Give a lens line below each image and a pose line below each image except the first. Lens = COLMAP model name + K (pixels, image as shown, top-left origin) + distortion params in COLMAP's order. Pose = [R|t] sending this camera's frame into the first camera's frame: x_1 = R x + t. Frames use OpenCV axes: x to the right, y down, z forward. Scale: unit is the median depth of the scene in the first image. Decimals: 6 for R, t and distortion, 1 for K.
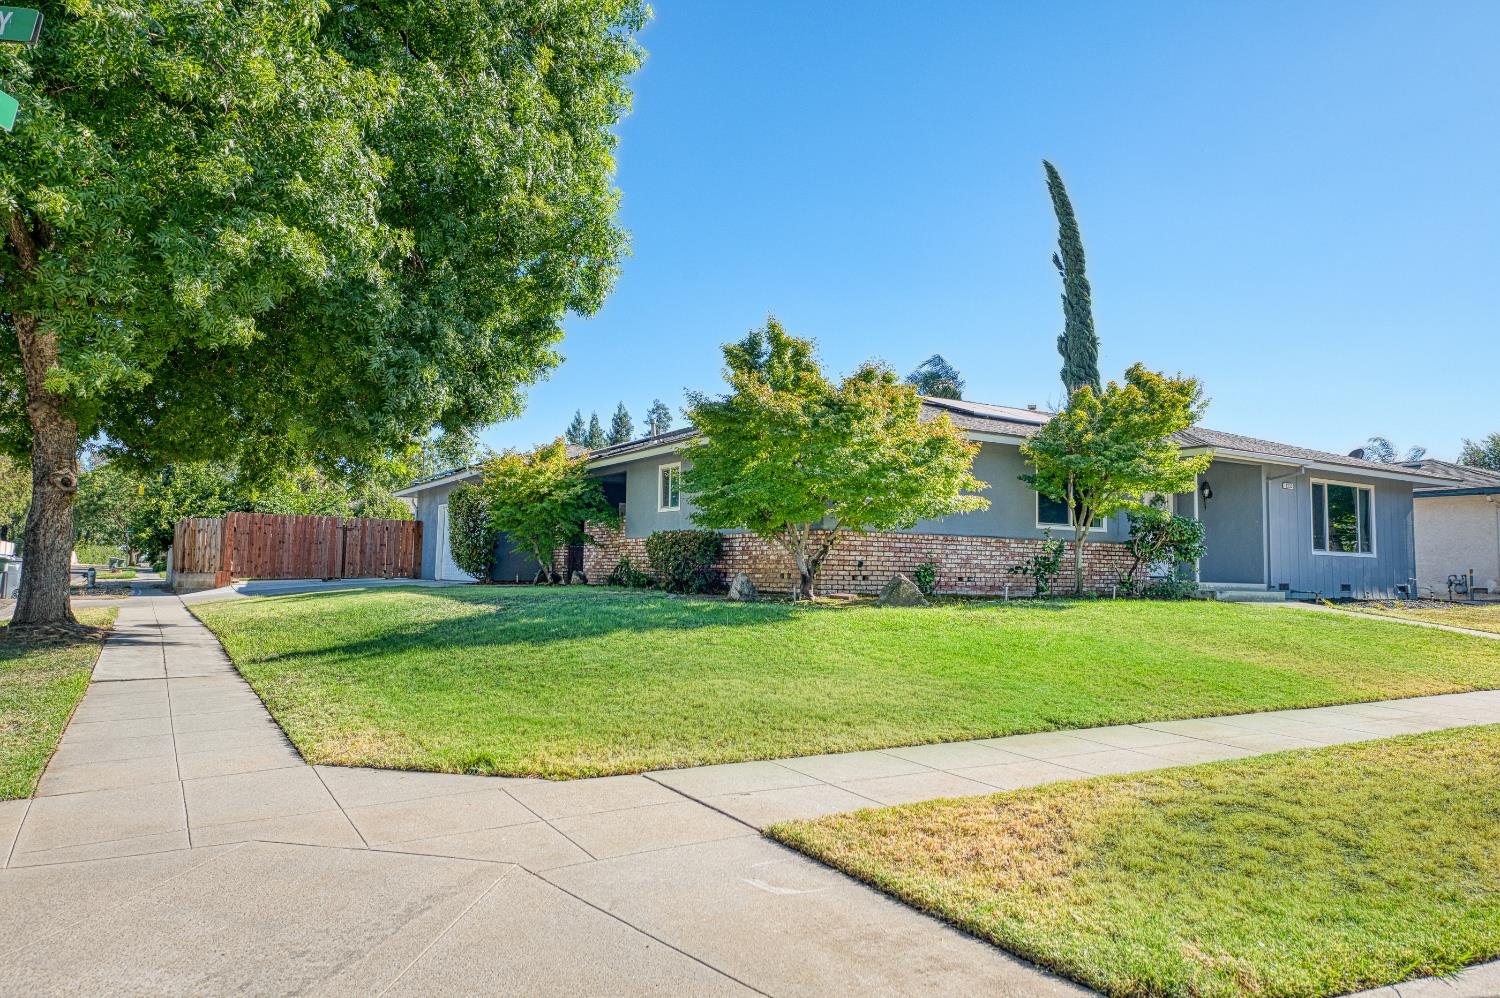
lens RADIAL K [[988.9, 0, 758.9], [0, 988.9, 497.8], [0, 0, 1]] dist [0.002971, 0.000469]
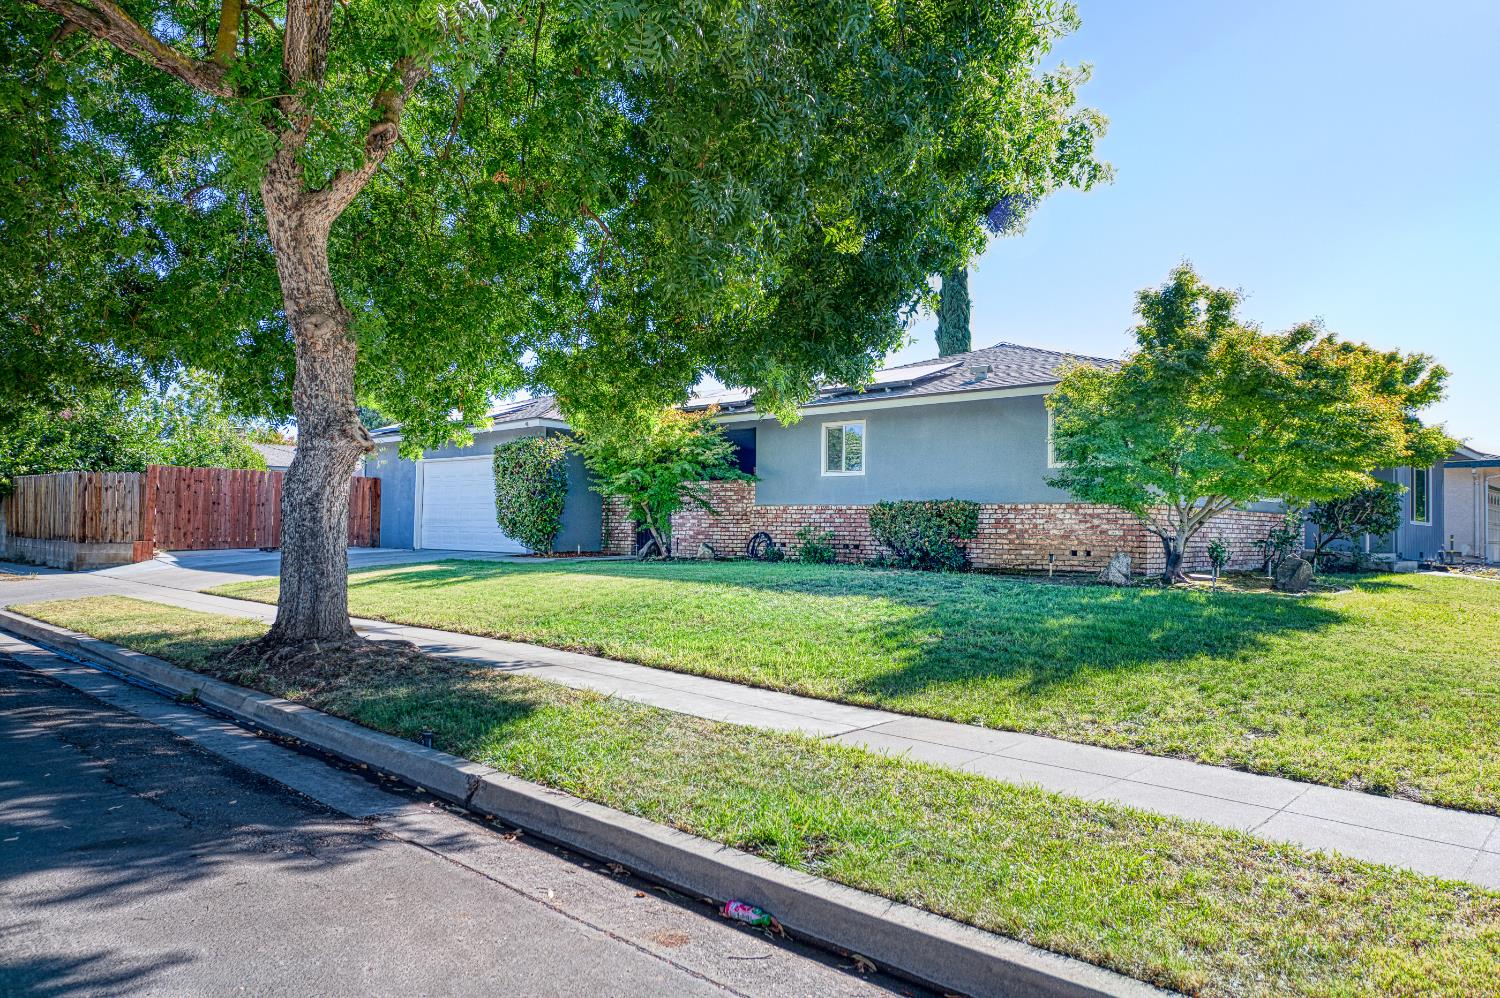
lens RADIAL K [[1005.2, 0, 750.0], [0, 1005.2, 499.0], [0, 0, 1]] dist [0.002578, -0.000292]
pose [[0.966296, 0.005871, 0.257365, -0.284453], [-0.018195, 0.998797, 0.045532, -0.003286], [-0.256789, -0.048680, 0.965241, 0.116513]]
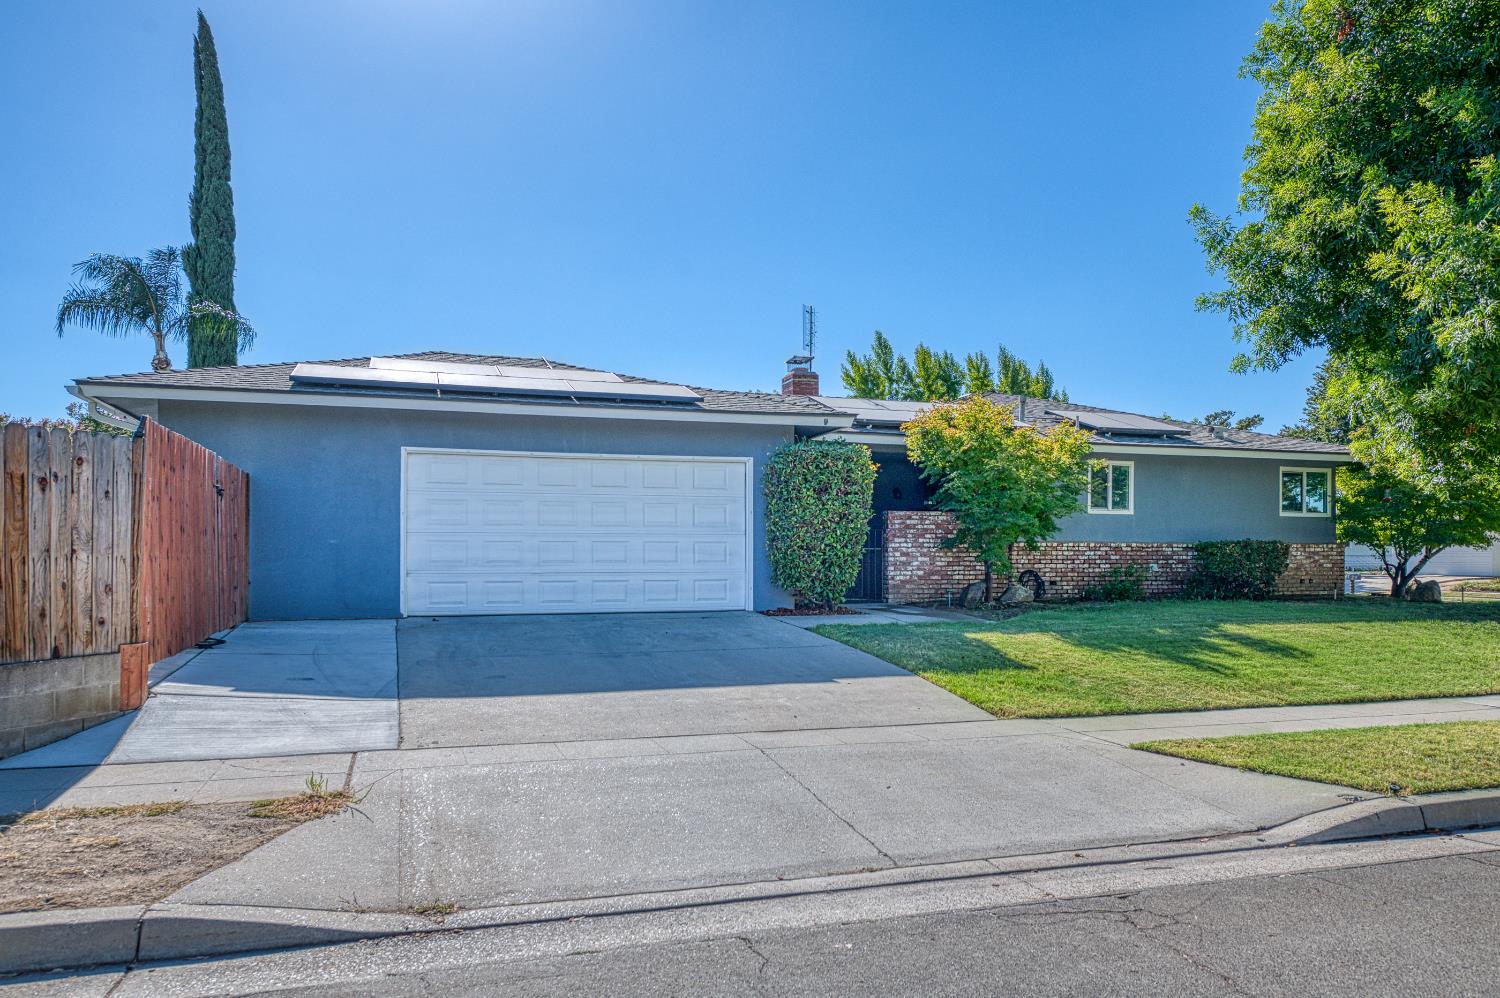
lens RADIAL K [[1028.5, 0, 751.0], [0, 1028.5, 544.0], [0, 0, 1]] dist [0.001342, -0.000514]
pose [[0.234415, -0.004432, 0.972126, -0.765903], [-0.069921, 0.997323, 0.021408, 0.031423], [-0.969619, -0.072991, 0.233478, 0.782586]]
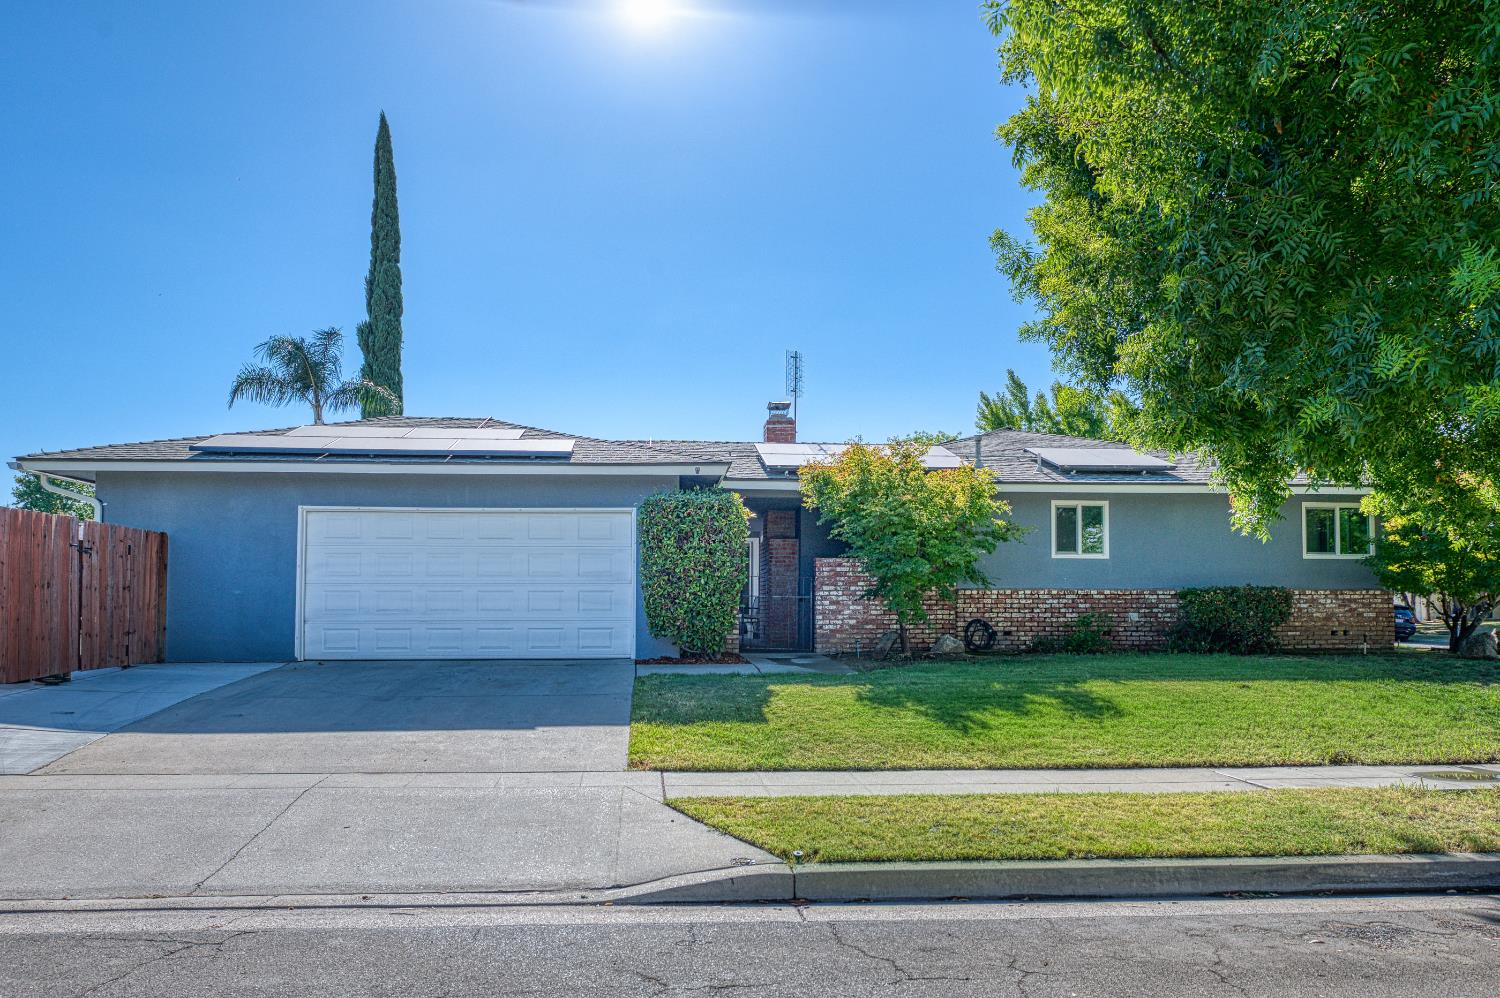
lens RADIAL K [[1050.5, 0, 736.4], [0, 1050.5, 549.6], [0, 0, 1]] dist [0.002006, -0.001092]
pose [[0.459913, 0.028795, 0.887497, -0.713271], [-0.059416, 0.998232, -0.001598, 0.017997], [-0.885974, -0.051996, 0.460810, 0.607430]]
